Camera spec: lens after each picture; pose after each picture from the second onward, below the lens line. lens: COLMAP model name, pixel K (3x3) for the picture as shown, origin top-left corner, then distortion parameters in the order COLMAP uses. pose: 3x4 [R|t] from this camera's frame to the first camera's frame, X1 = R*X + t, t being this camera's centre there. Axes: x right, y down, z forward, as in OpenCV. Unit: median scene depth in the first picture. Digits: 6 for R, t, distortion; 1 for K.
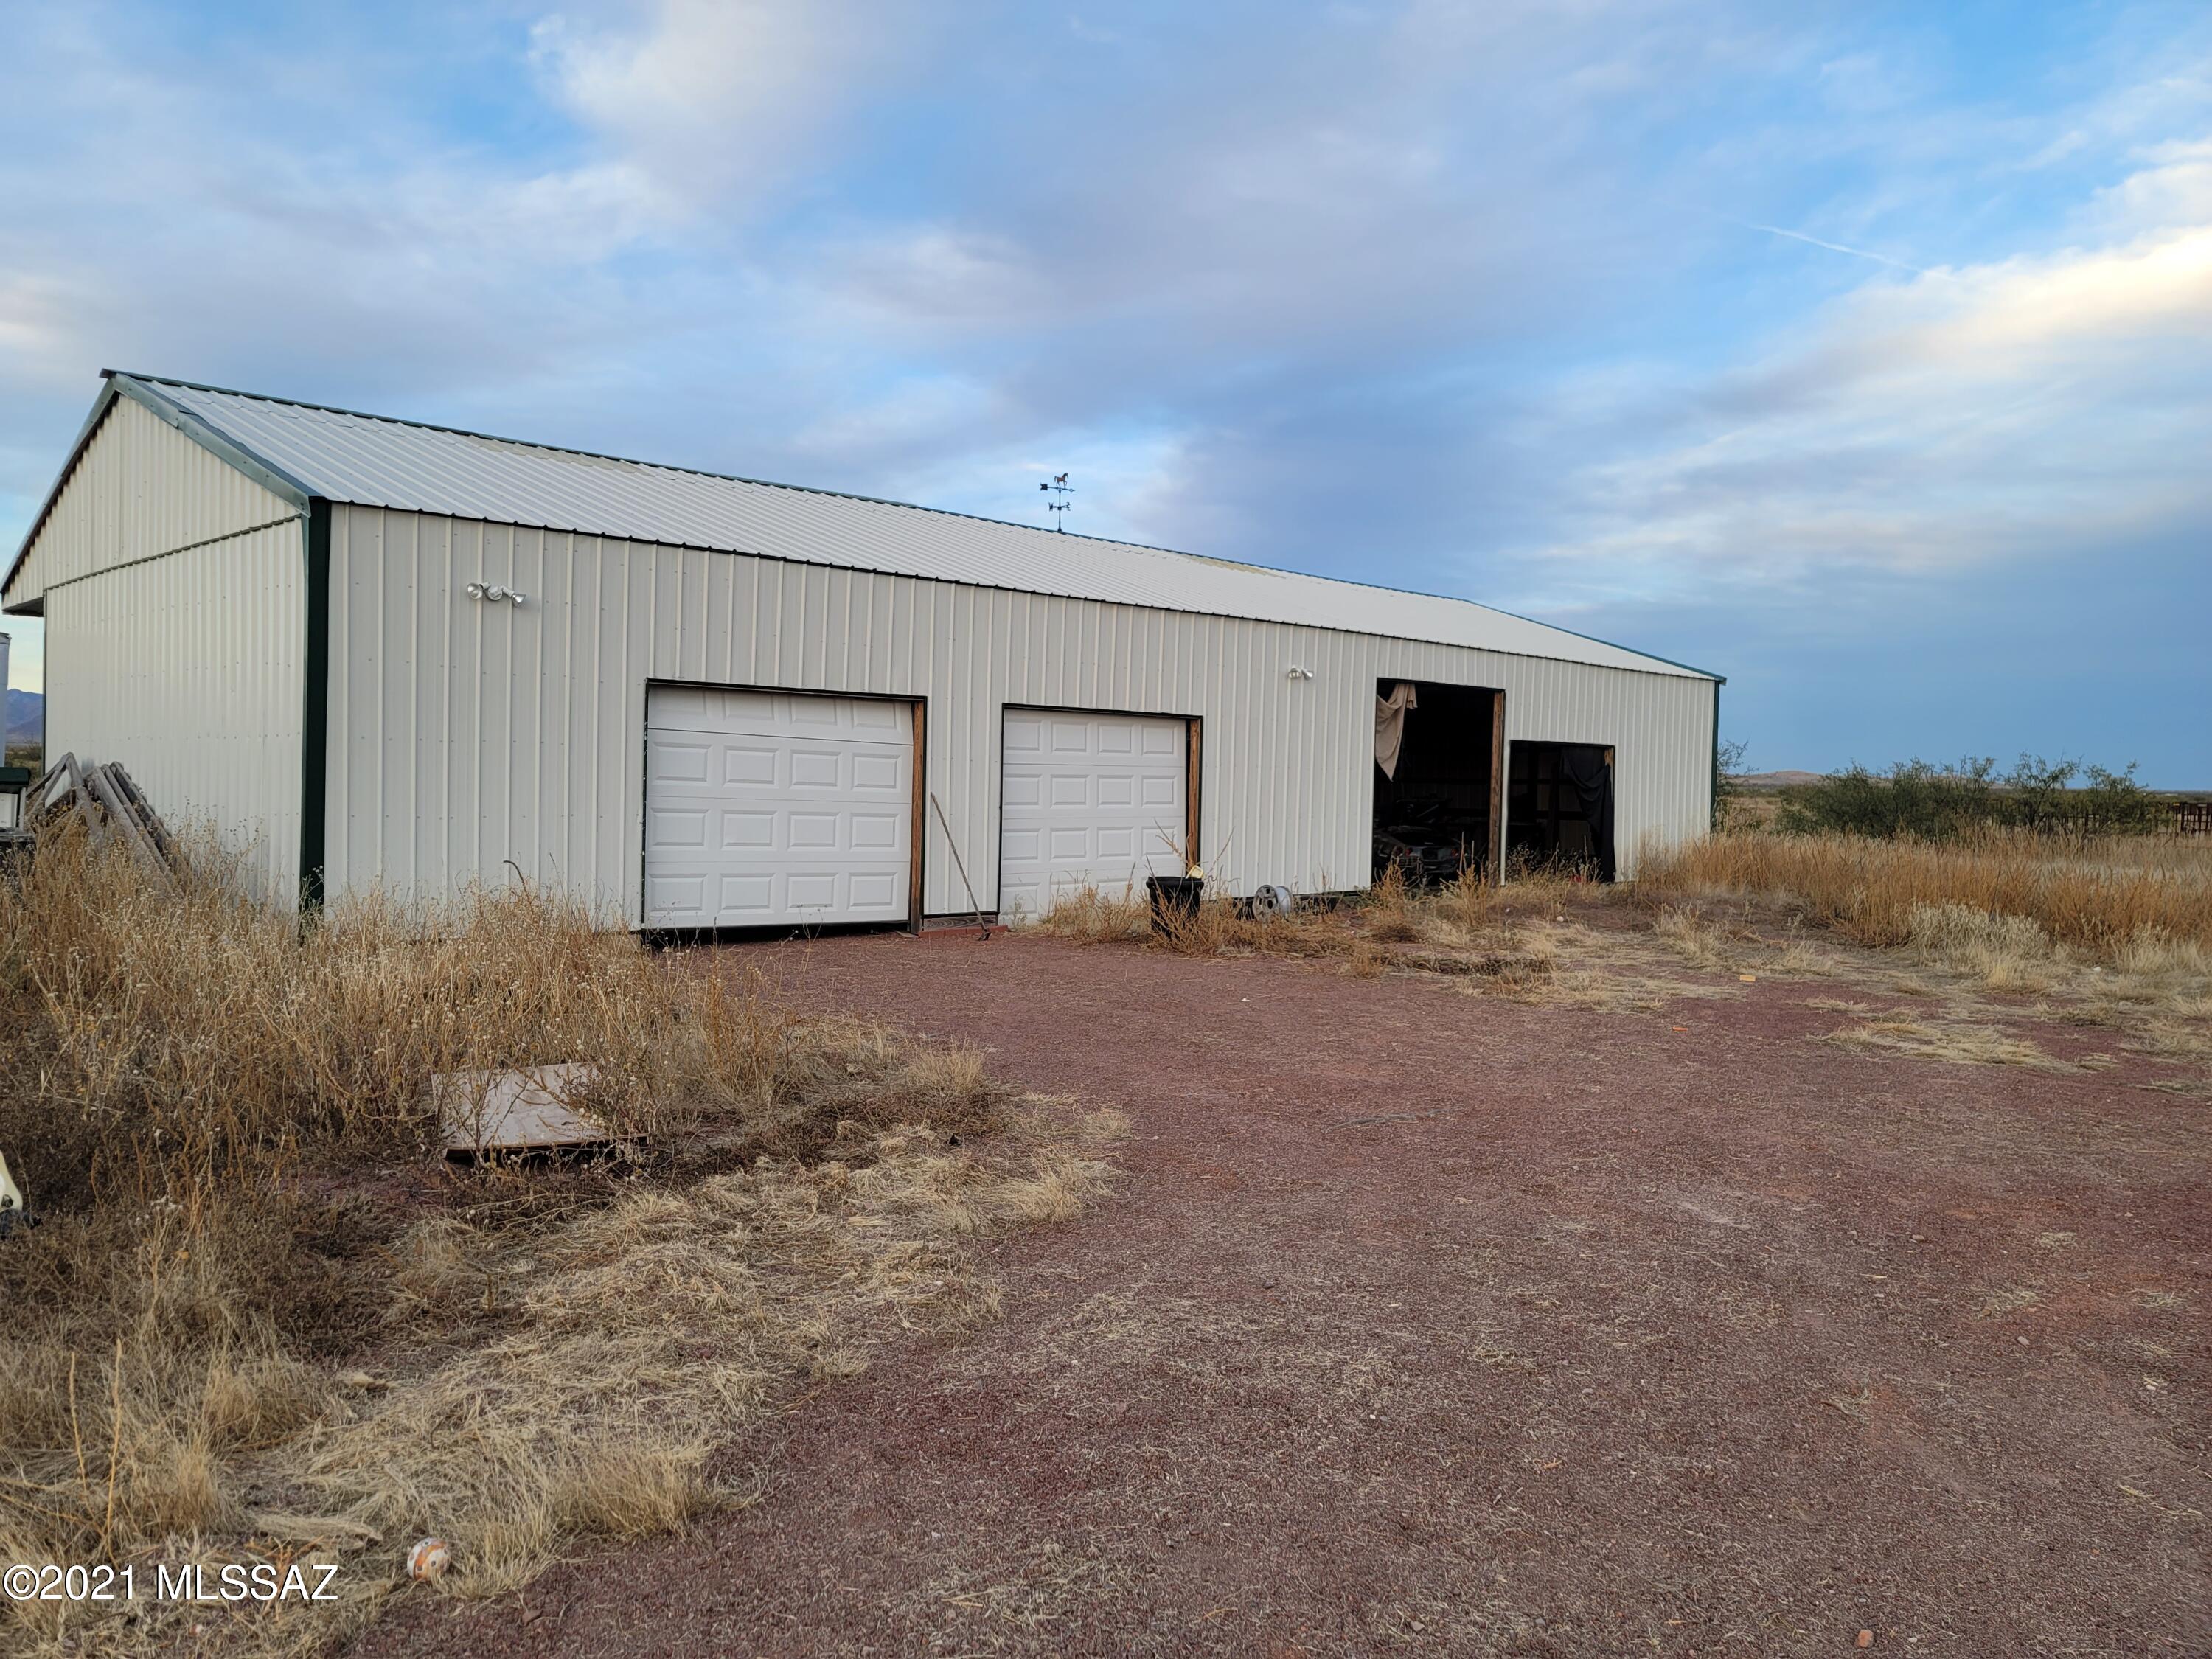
lens RADIAL K [[1730.5, 0, 1106.0], [0, 1730.5, 829.5], [0, 0, 1]] dist [0.076048, -0.062440]
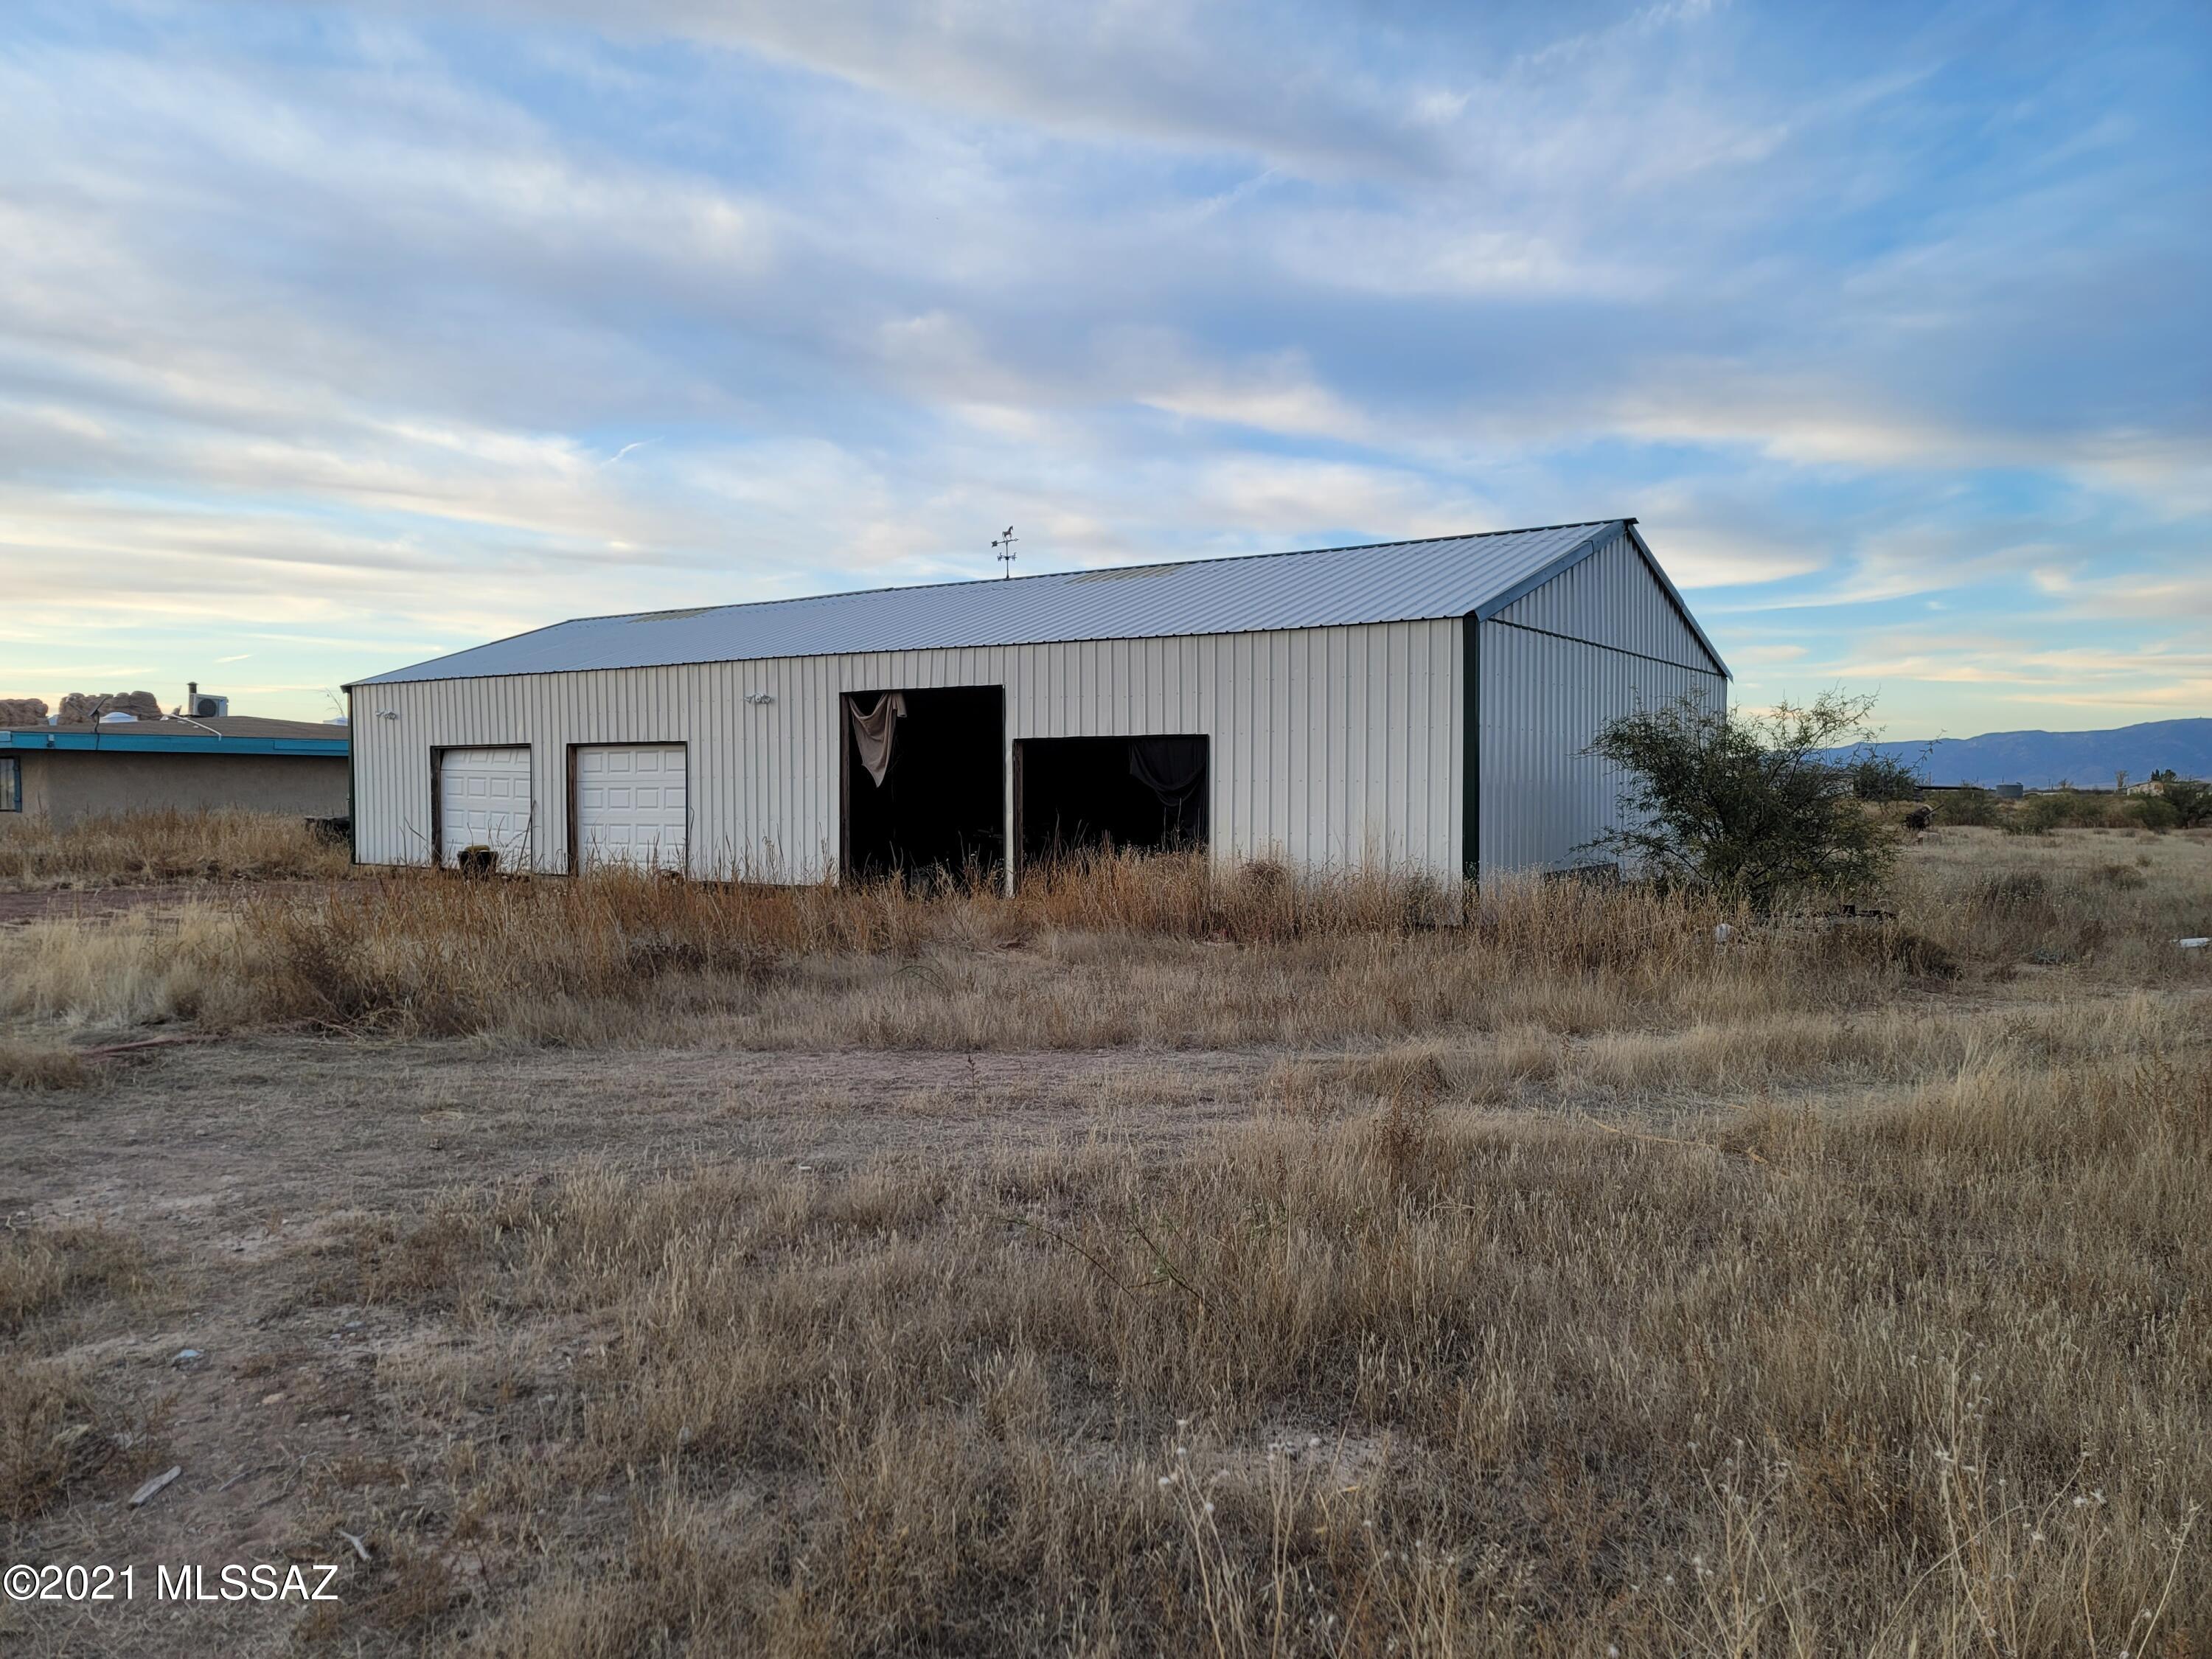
lens RADIAL K [[1629.4, 0, 1106.0], [0, 1629.4, 829.5], [0, 0, 1]] dist [0.055813, -0.050130]
pose [[0.191442, 0.006140, -0.981485, 1.103631], [-0.018502, 0.999825, 0.002646, -0.006047], [0.981330, 0.017652, 0.191522, 0.884227]]
